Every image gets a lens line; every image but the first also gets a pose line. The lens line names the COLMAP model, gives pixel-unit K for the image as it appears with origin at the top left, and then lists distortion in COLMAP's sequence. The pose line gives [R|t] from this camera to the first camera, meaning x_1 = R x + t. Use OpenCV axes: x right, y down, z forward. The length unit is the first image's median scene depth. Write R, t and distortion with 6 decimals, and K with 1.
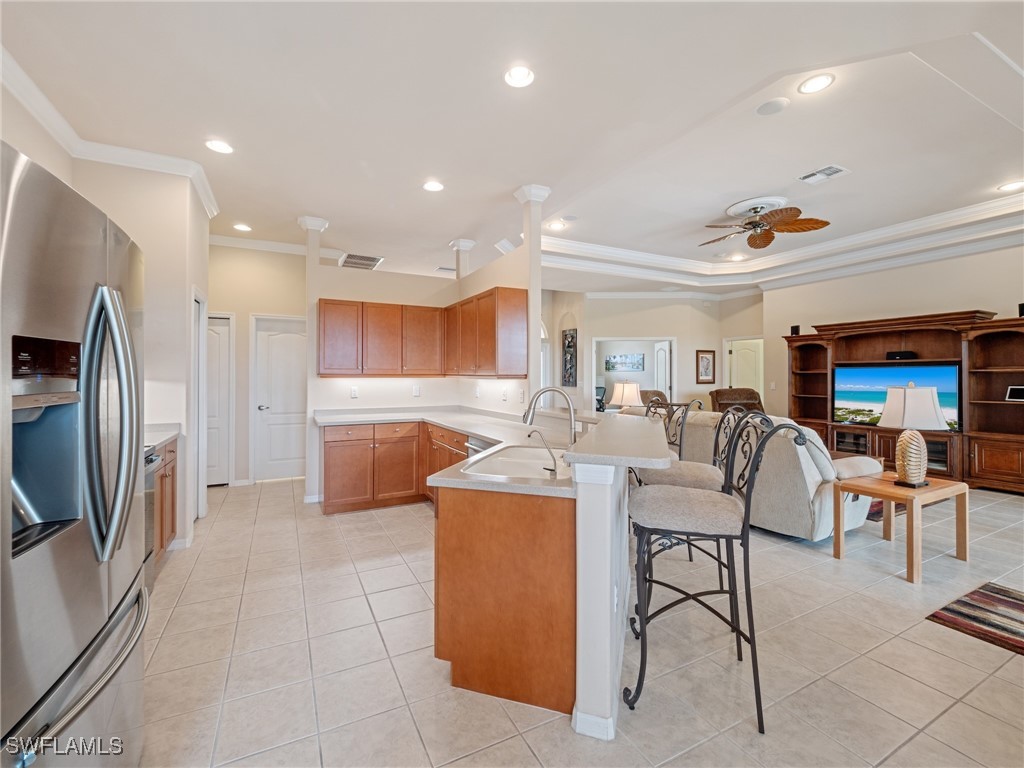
lens RADIAL K [[434.2, 0, 500.0], [0, 434.2, 377.4], [0, 0, 1]] dist [0.001277, -0.010280]
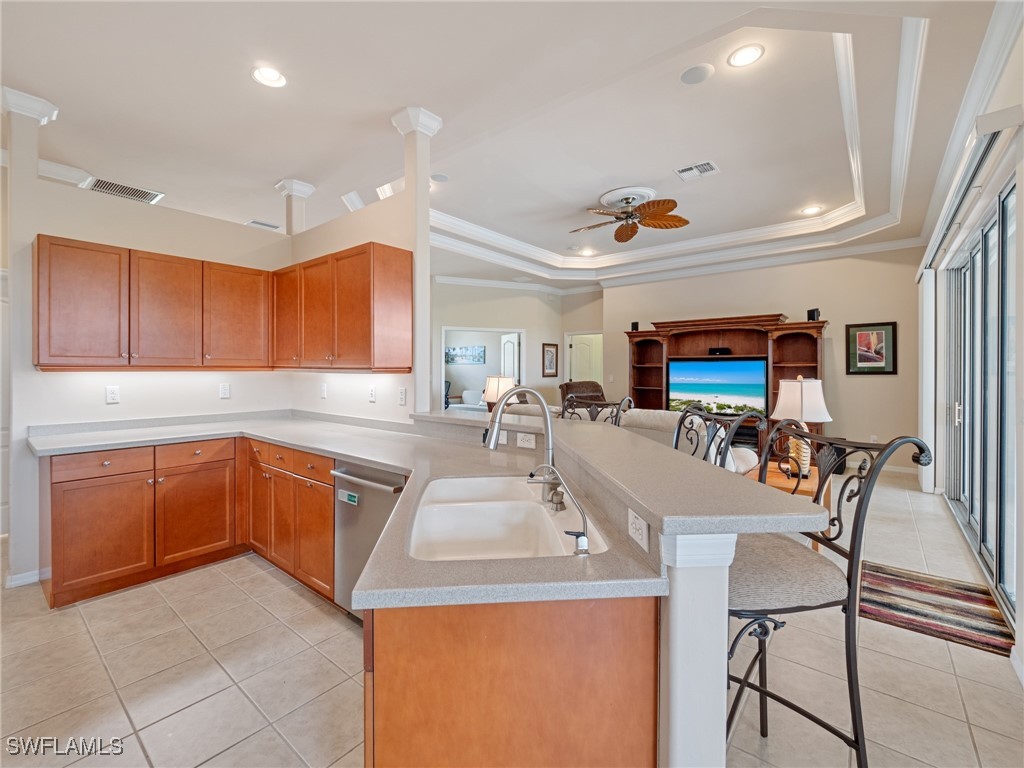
lens RADIAL K [[444.6, 0, 502.0], [0, 444.6, 375.3], [0, 0, 1]] dist [-0.010451, -0.000188]
pose [[0.914455, -0.003991, 0.404667, -0.077899], [-0.000374, 0.999943, 0.010707, -0.000748], [-0.404686, -0.009942, 0.914401, 0.189720]]
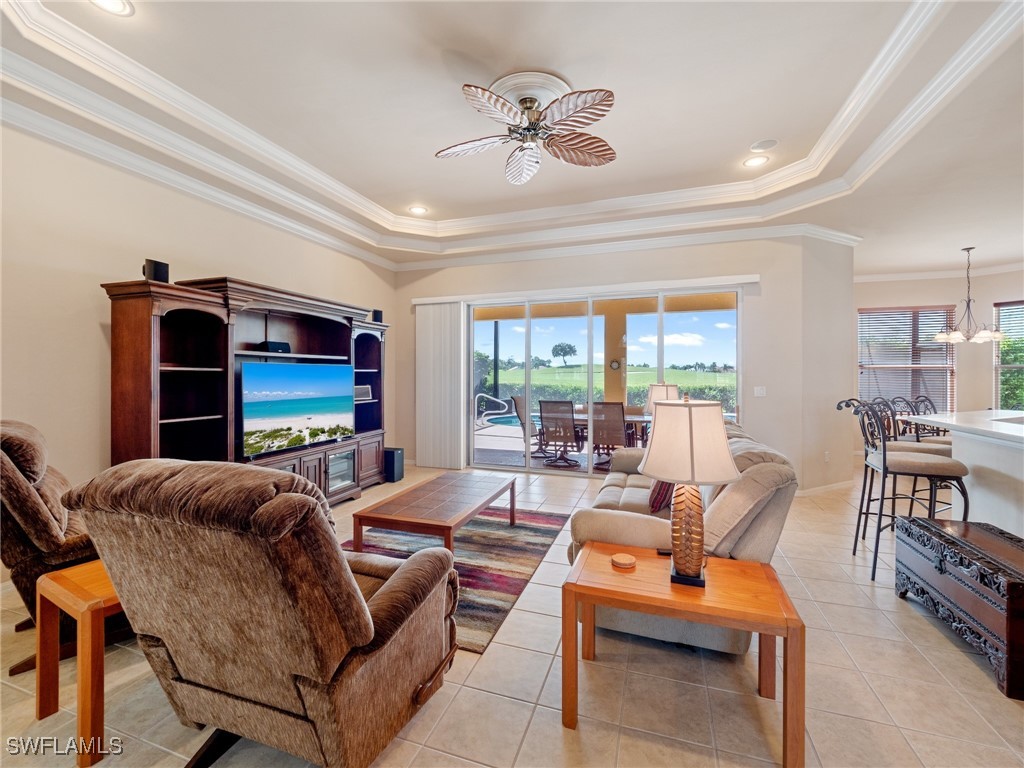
lens RADIAL K [[448.3, 0, 509.5], [0, 448.3, 379.6], [0, 0, 1]] dist [0.022633, -0.012196]
pose [[-0.699270, -0.001663, 0.714856, 0.152276], [-0.004281, 0.999989, -0.001861, 0.002502], [-0.714845, -0.004362, -0.699269, 1.450988]]
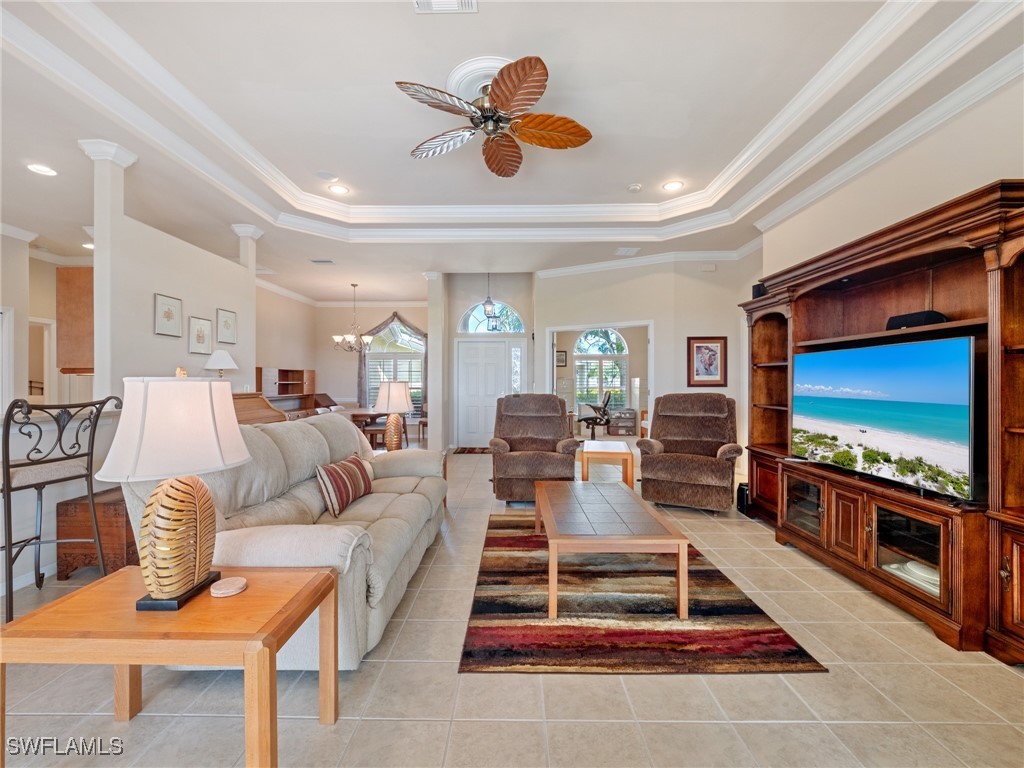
lens RADIAL K [[440.5, 0, 487.2], [0, 440.5, 383.9], [0, 0, 1]] dist [0.019547, -0.012212]
pose [[0.893038, -0.000096, -0.449982, 0.862627], [-0.000134, 1.000000, -0.000479, 0.018632], [0.449982, 0.000488, 0.893037, 0.439738]]
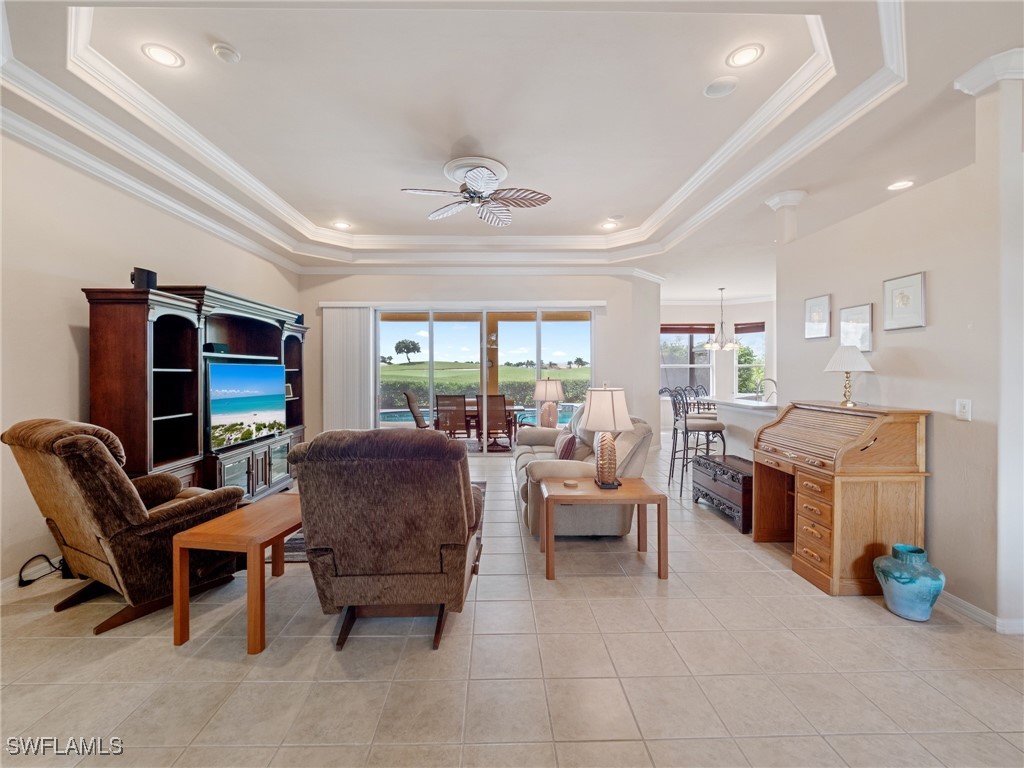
lens RADIAL K [[448.3, 0, 509.5], [0, 448.3, 379.6], [0, 0, 1]] dist [0.022633, -0.012196]
pose [[-0.905733, 0.000653, 0.423849, 0.164750], [0.003233, 0.999980, 0.005370, 0.001051], [-0.423837, 0.006234, -0.905717, 1.739902]]
